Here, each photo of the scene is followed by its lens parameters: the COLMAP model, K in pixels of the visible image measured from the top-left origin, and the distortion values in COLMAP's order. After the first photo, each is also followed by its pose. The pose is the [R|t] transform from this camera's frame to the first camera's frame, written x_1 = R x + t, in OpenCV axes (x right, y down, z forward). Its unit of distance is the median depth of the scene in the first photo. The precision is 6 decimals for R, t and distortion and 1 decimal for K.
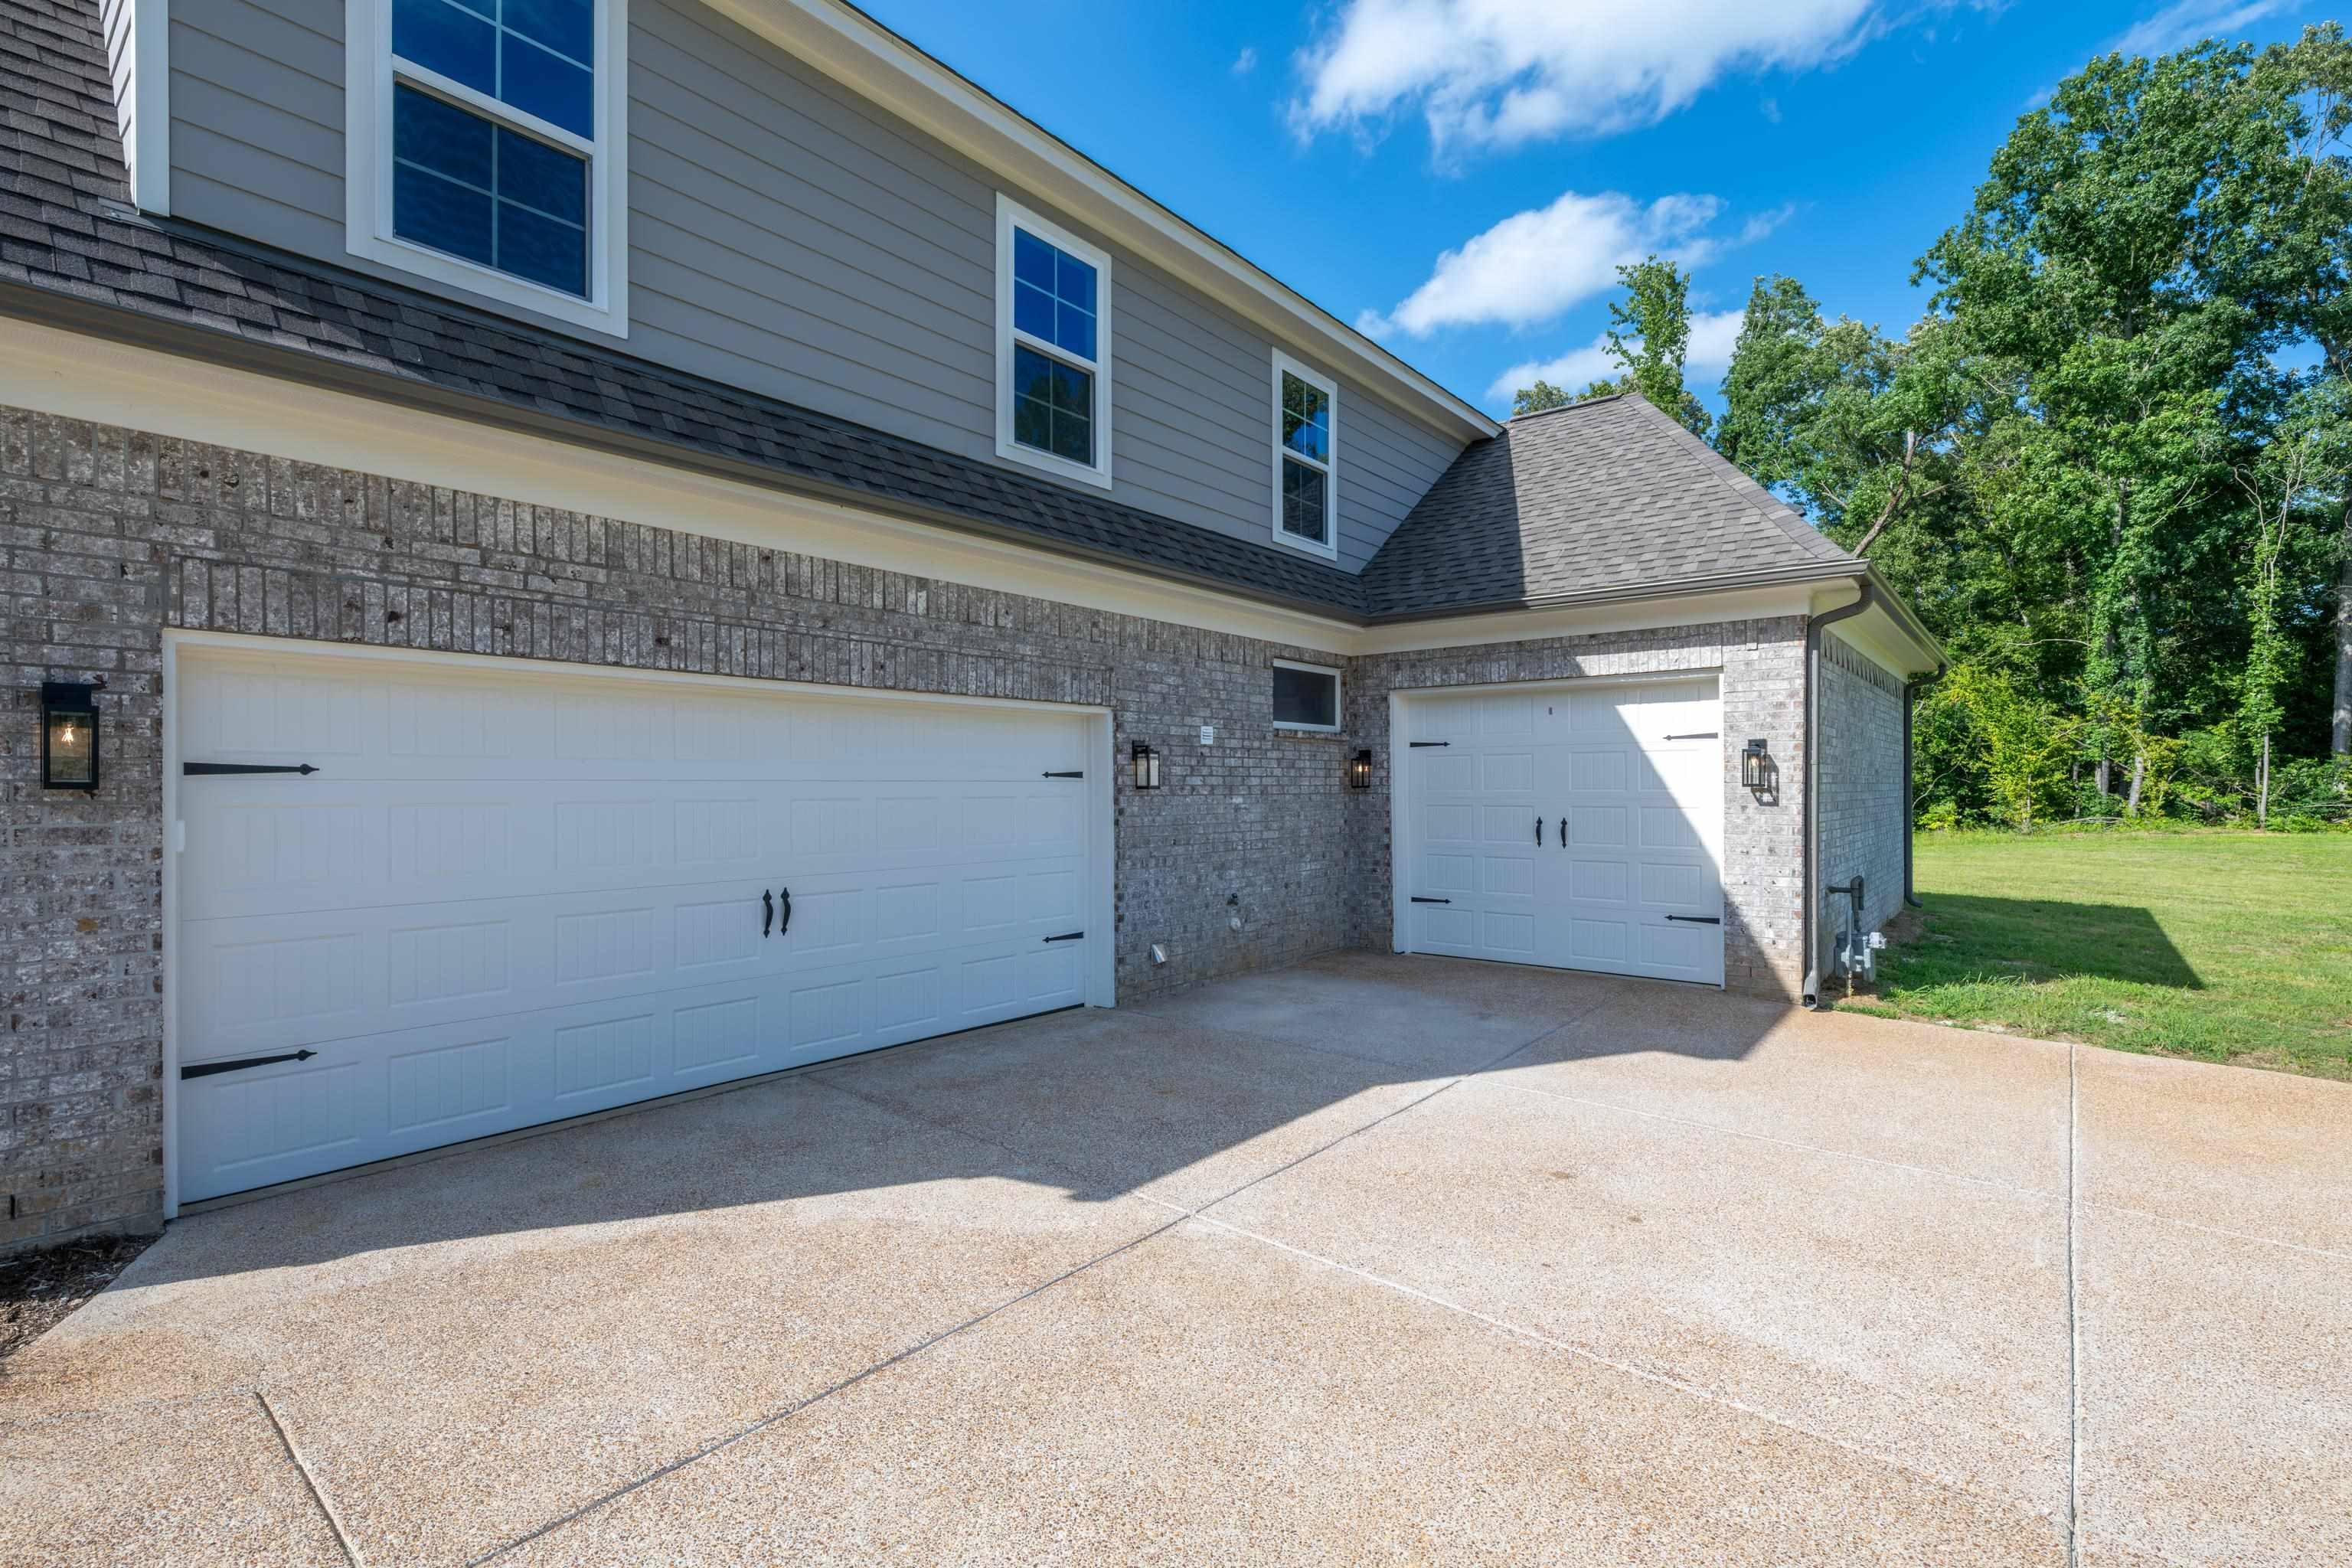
lens RADIAL K [[1045.9, 0, 1186.5], [0, 1045.9, 784.2], [0, 0, 1]] dist [-0.001711, -0.000689]
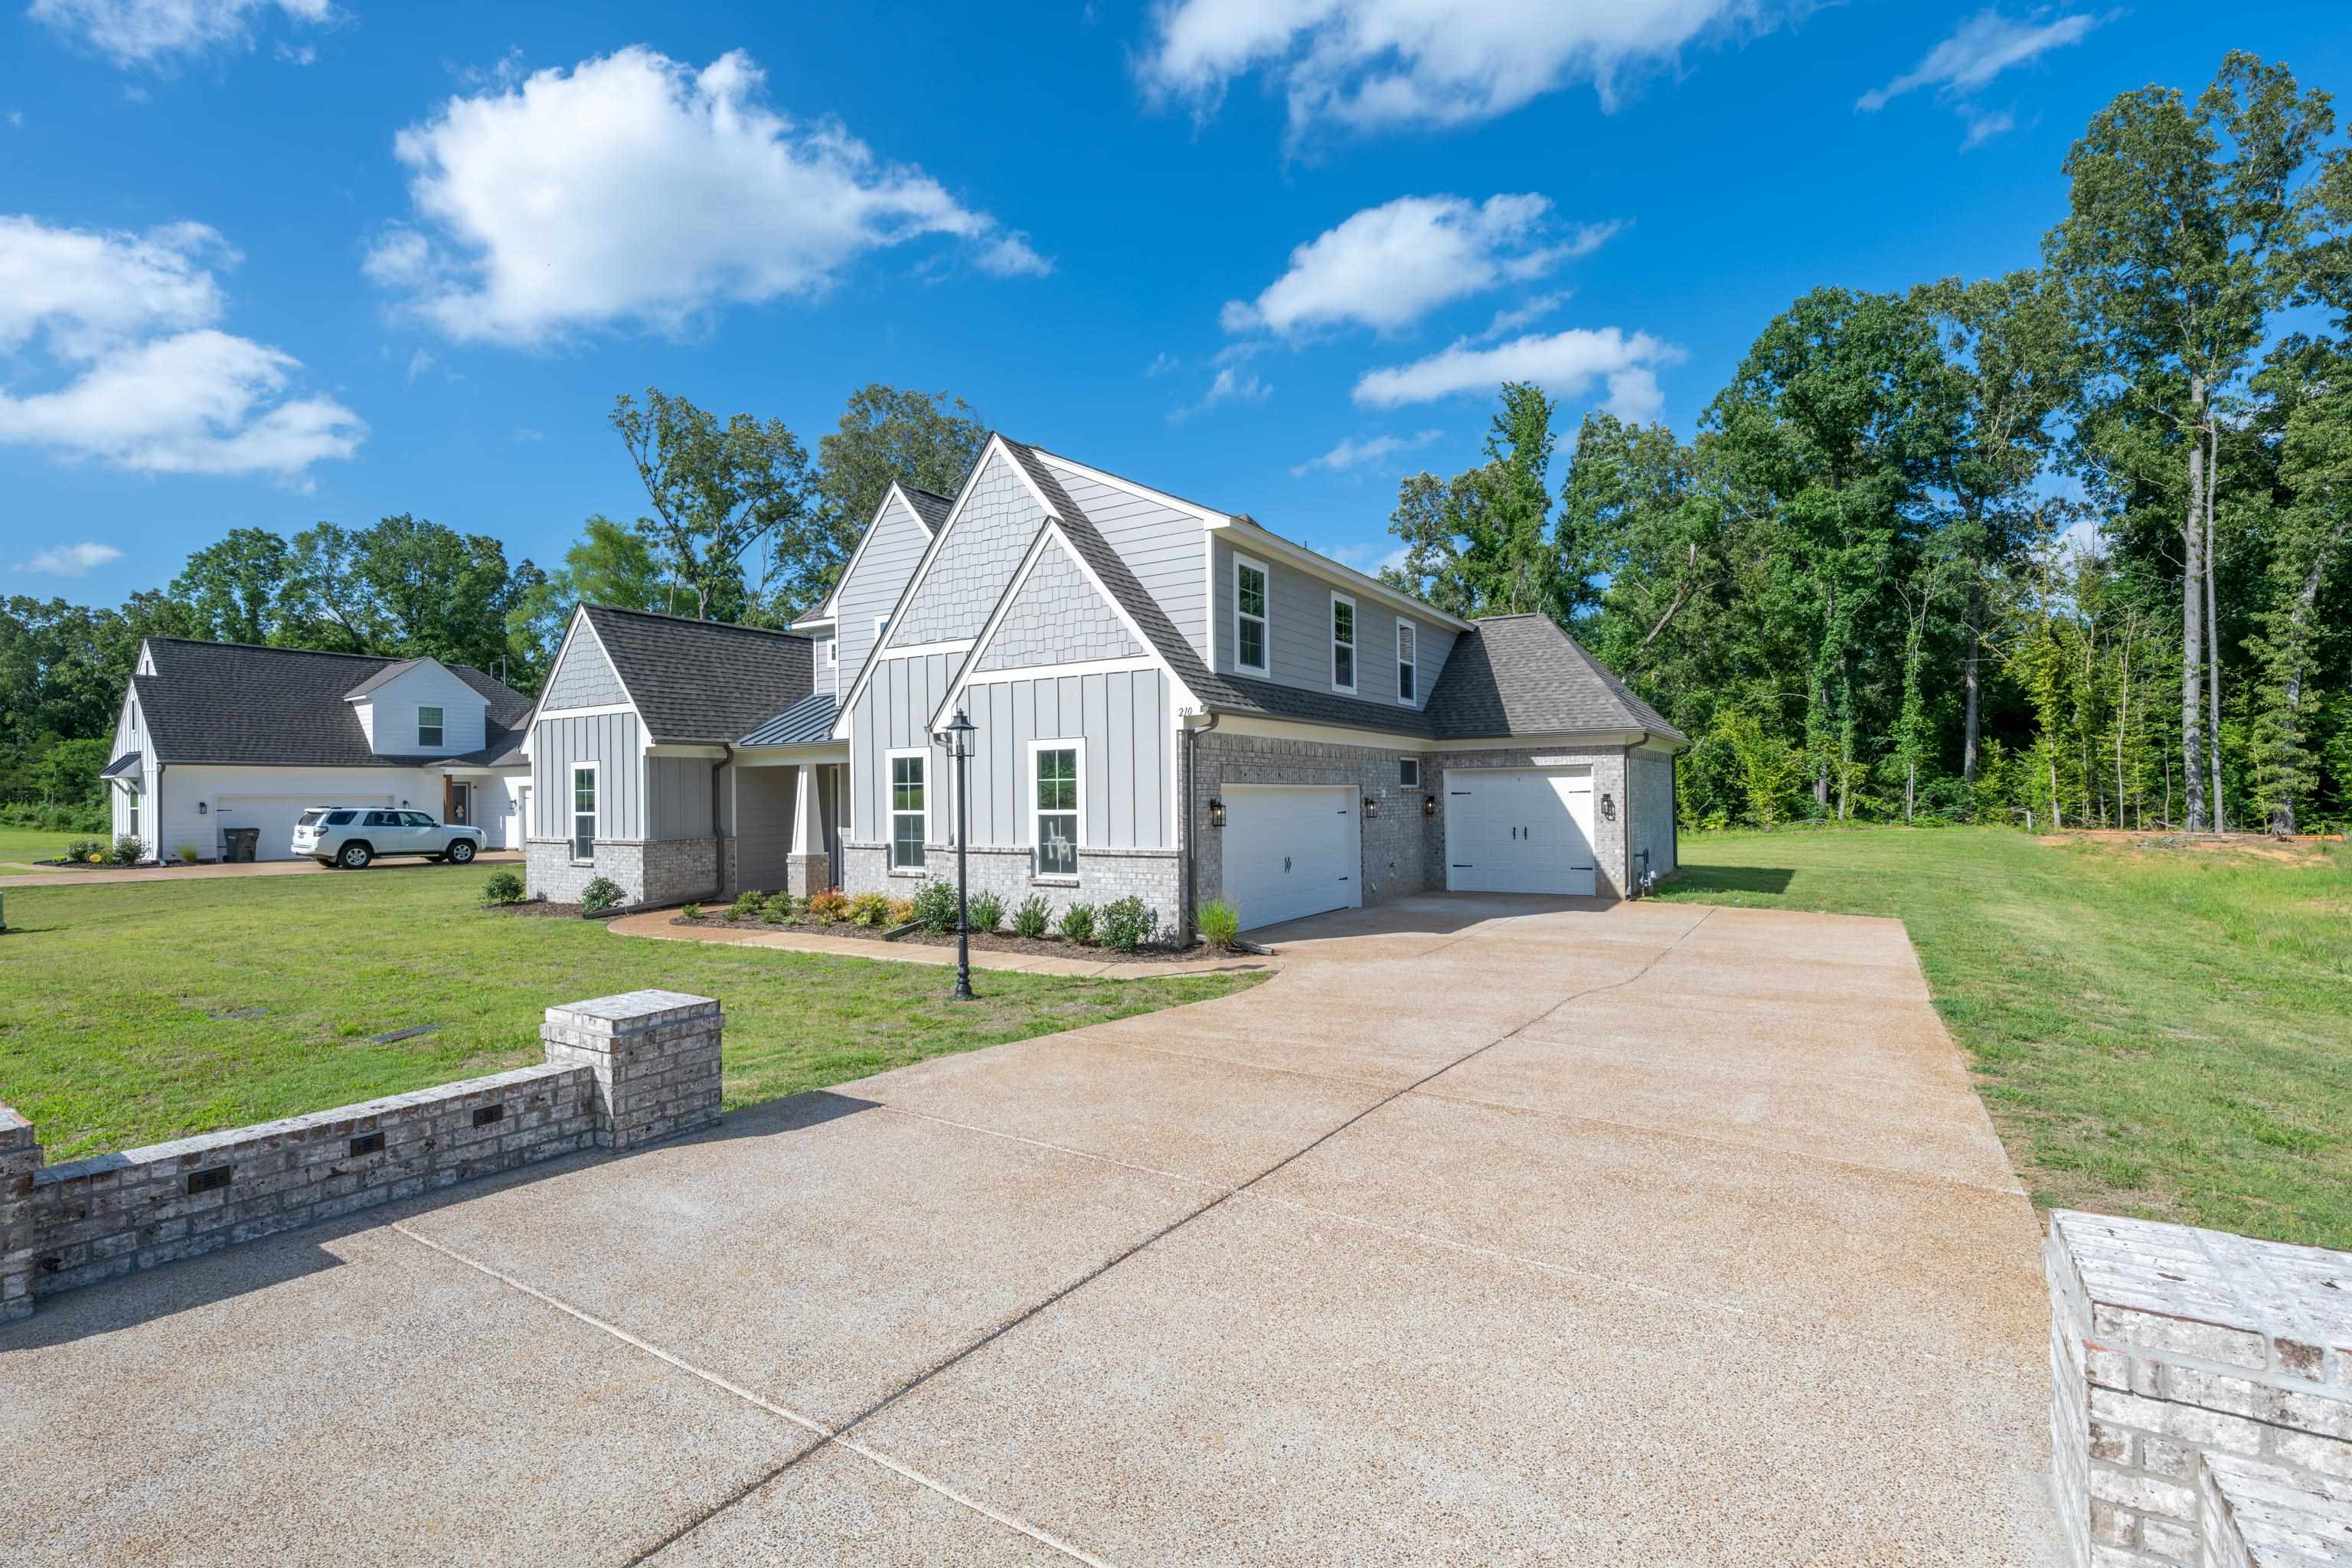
lens RADIAL K [[1045.9, 0, 1168.7], [0, 1045.9, 795.7], [0, 0, 1]] dist [-0.001711, -0.000689]
pose [[0.992289, -0.010912, 0.123468, -0.625007], [0.010779, 0.999940, 0.001744, -0.043523], [-0.123480, -0.000399, 0.992347, -1.052388]]
